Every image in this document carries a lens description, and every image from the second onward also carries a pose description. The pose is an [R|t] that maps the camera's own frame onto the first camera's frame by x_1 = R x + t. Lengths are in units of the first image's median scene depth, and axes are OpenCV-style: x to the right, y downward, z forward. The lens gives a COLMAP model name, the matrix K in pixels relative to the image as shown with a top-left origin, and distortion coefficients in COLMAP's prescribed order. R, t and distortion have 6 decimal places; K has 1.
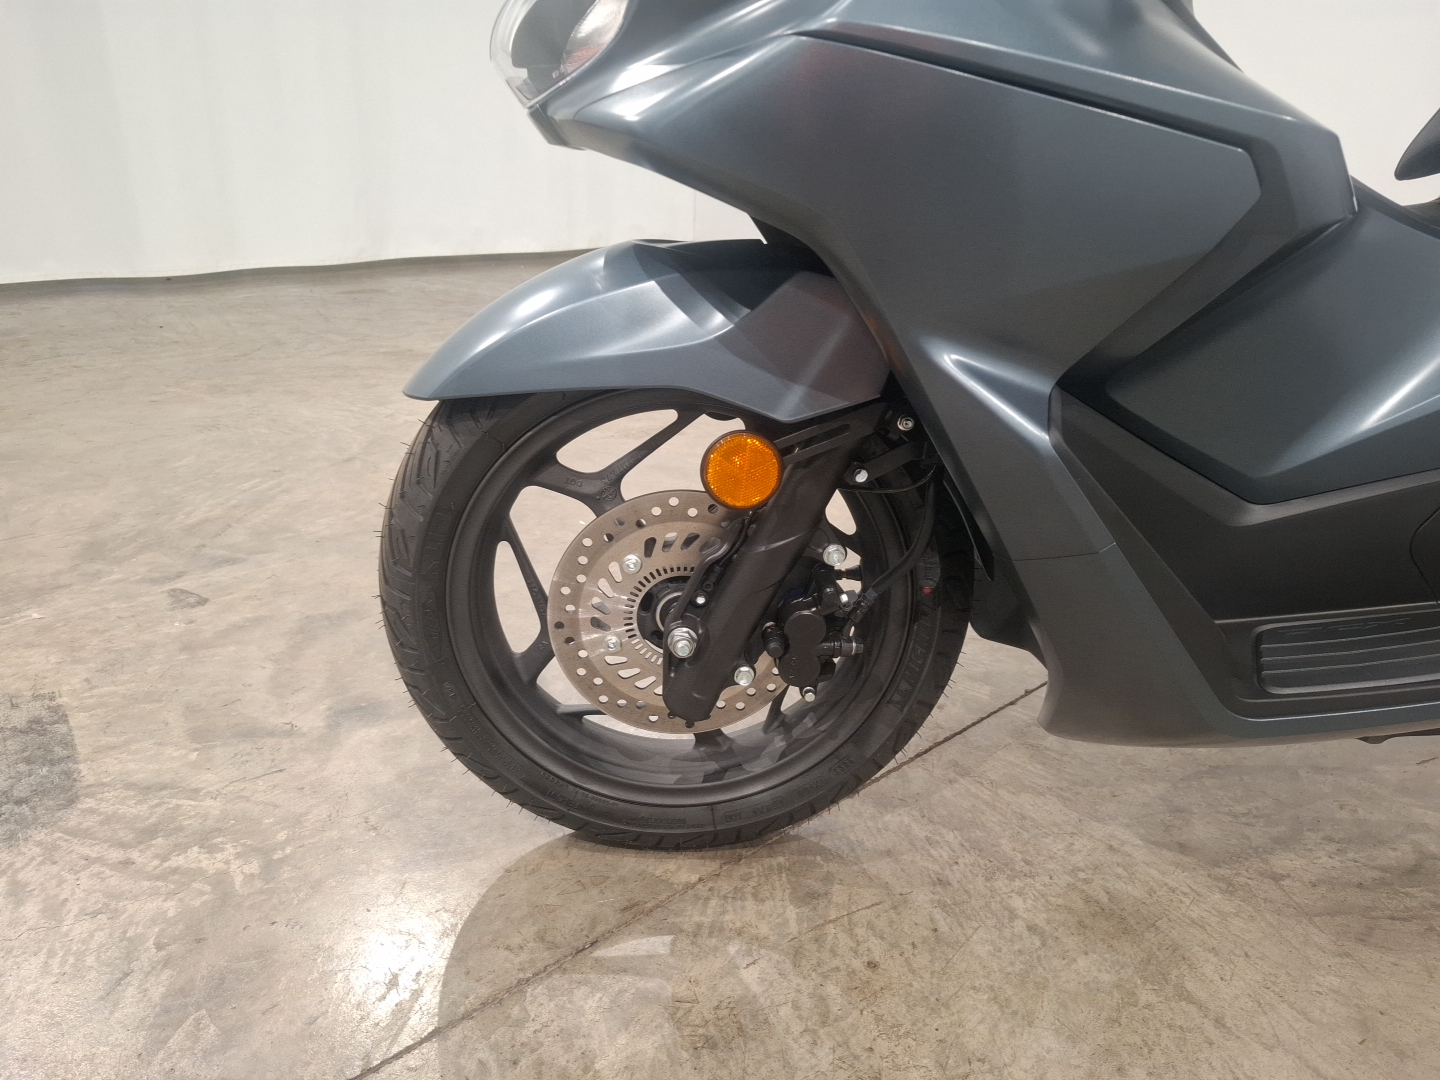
lens RADIAL K [[1004.1, 0, 720.0], [0, 1004.1, 540.0], [0, 0, 1]] dist [0.050239, -0.045188]
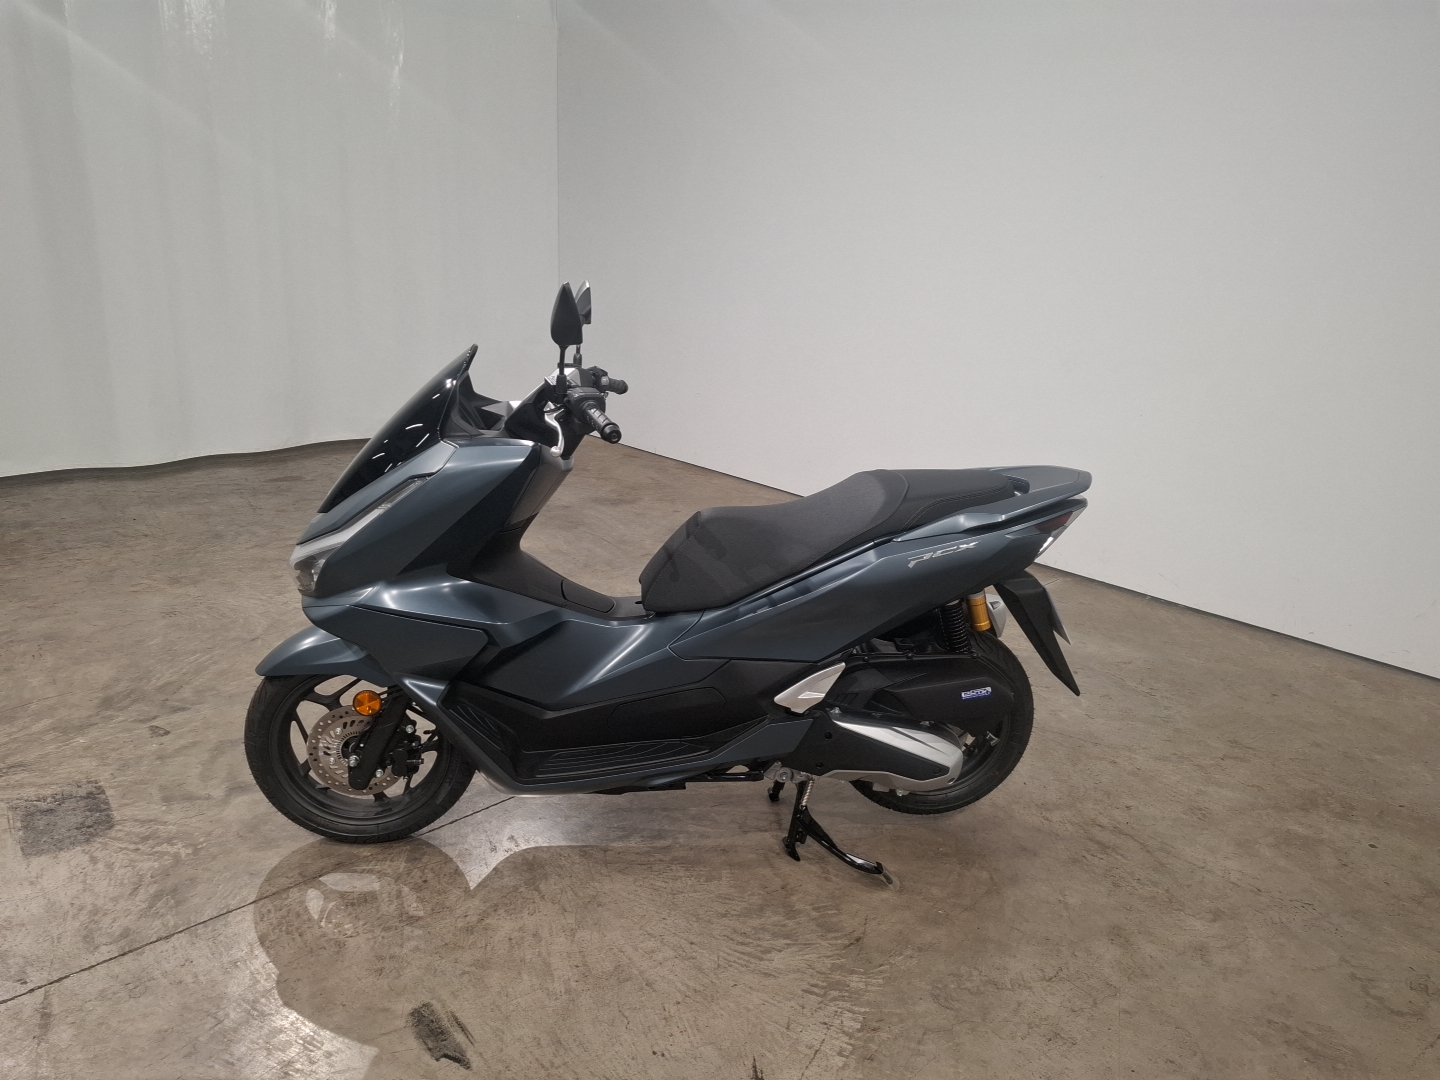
lens RADIAL K [[1004.1, 0, 720.0], [0, 1004.1, 540.0], [0, 0, 1]] dist [0.050239, -0.045188]
pose [[0.998809, 0.009991, 0.047752, 0.643761], [-0.006043, 0.996605, -0.082109, -0.217561], [-0.048410, 0.081723, 0.995479, -1.449521]]
